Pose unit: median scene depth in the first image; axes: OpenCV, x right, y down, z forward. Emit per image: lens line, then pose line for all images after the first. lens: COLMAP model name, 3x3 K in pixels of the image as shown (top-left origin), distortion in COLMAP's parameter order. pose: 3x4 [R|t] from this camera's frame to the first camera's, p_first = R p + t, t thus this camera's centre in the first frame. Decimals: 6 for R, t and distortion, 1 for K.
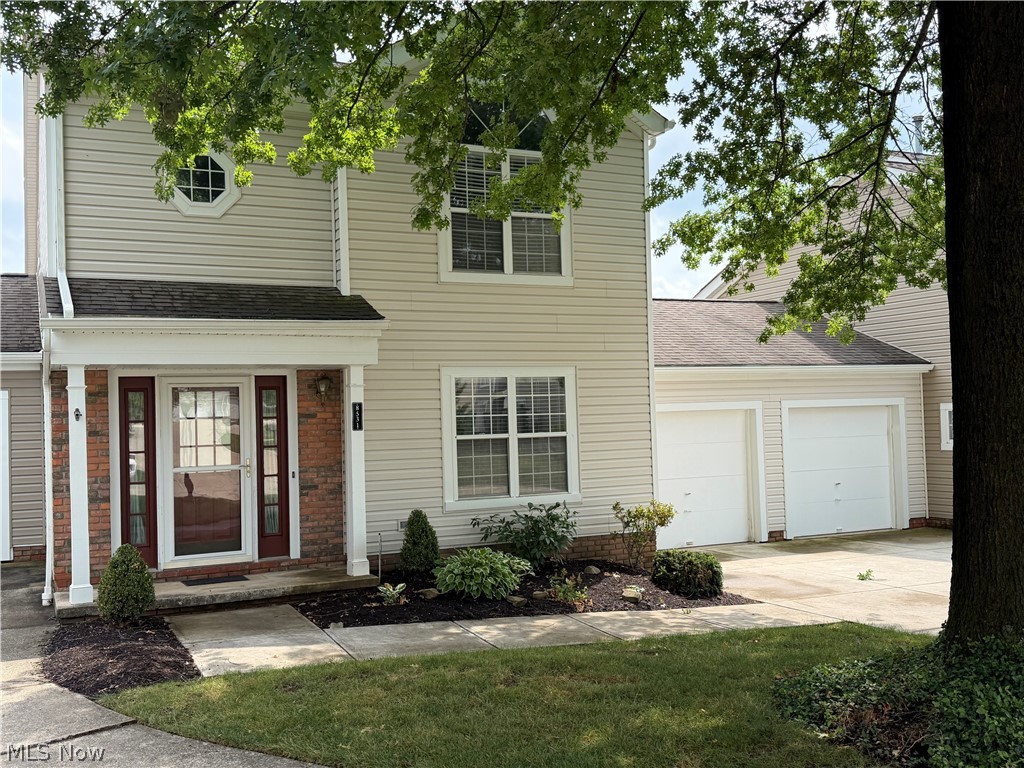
lens RADIAL K [[993.9, 0, 512.0], [0, 993.9, 384.0], [0, 0, 1]] dist [0.124502, -0.250701]
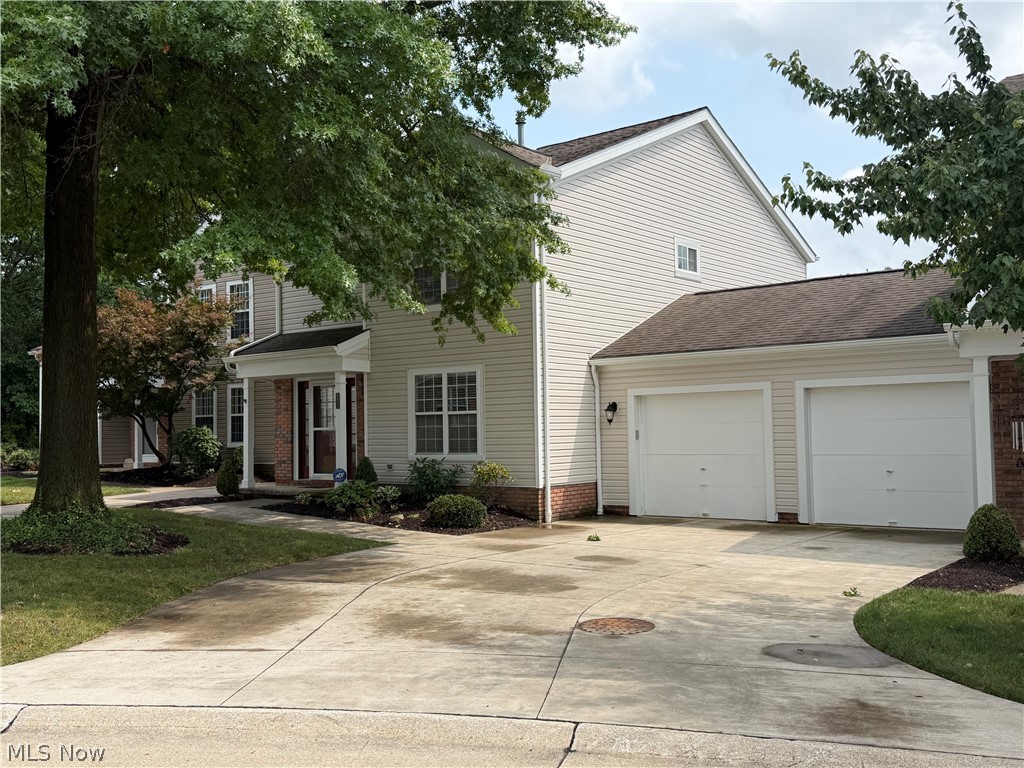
lens RADIAL K [[993.9, 0, 512.0], [0, 993.9, 384.0], [0, 0, 1]] dist [0.124502, -0.250701]
pose [[0.413132, -0.011046, -0.910604, 1.389555], [0.040911, 0.999142, 0.006441, 0.003552], [0.909752, -0.039915, 0.413229, 0.484434]]
